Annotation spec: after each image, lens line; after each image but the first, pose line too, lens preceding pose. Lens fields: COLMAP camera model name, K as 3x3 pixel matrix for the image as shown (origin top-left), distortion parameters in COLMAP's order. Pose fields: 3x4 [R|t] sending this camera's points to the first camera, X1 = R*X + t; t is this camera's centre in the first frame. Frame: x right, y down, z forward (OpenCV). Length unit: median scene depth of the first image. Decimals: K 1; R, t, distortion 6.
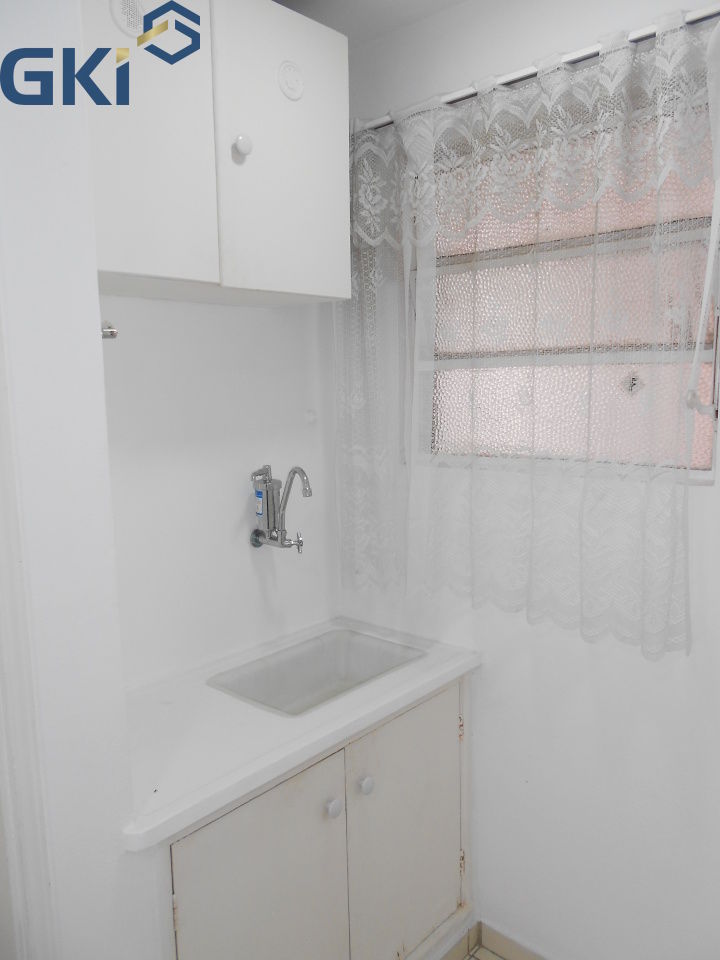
lens RADIAL K [[715.7, 0, 360.0], [0, 715.7, 480.0], [0, 0, 1]] dist [-0.001317, -0.001622]
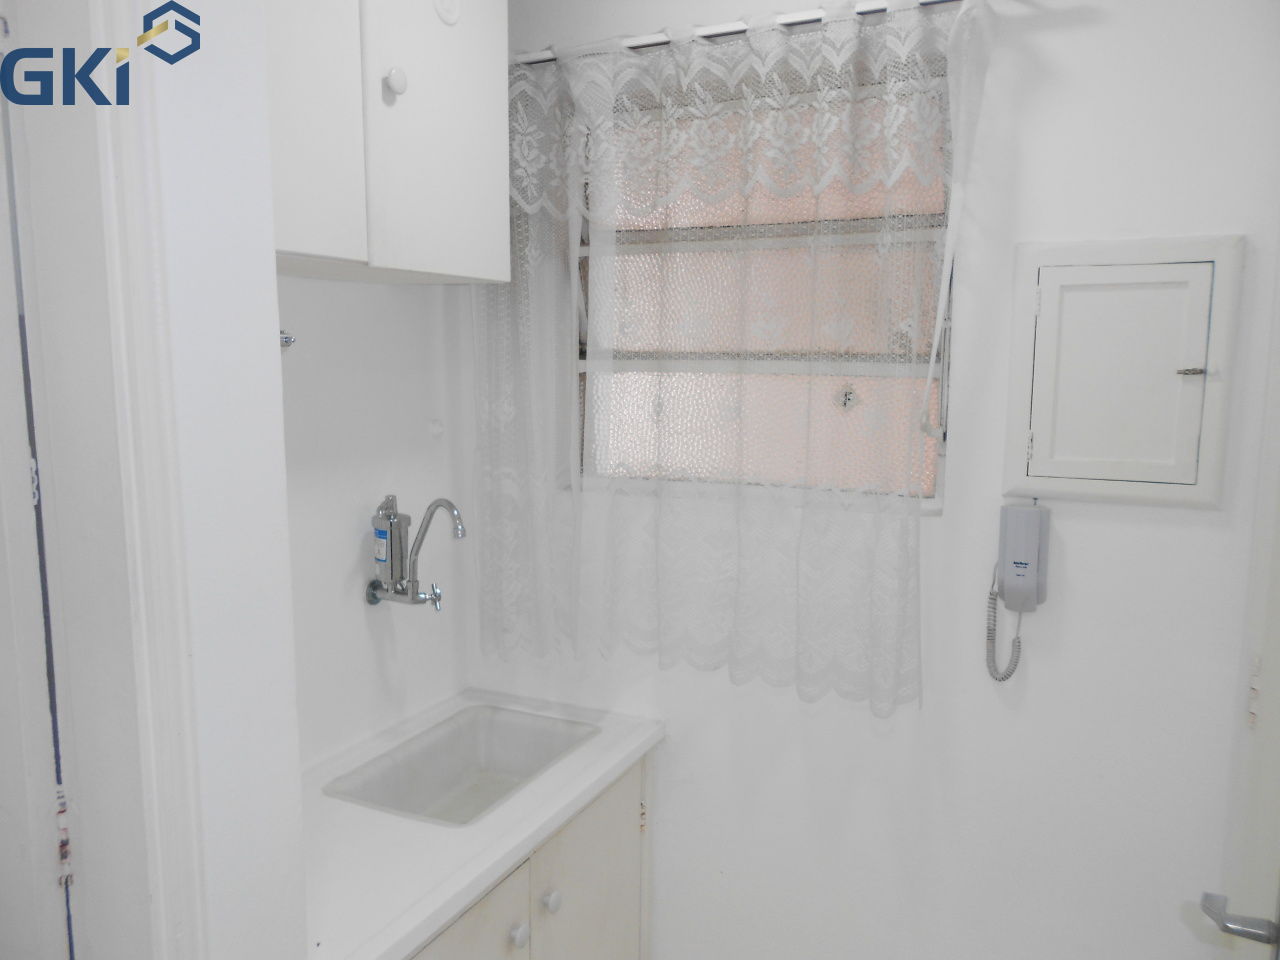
lens RADIAL K [[954.3, 0, 646.2], [0, 954.3, 485.8], [0, 0, 1]] dist [-0.001317, -0.001622]
pose [[0.961400, -0.011594, 0.274912, -0.158439], [0.012544, 0.999920, -0.001696, -0.027280], [-0.274870, 0.005079, 0.961468, -0.040818]]
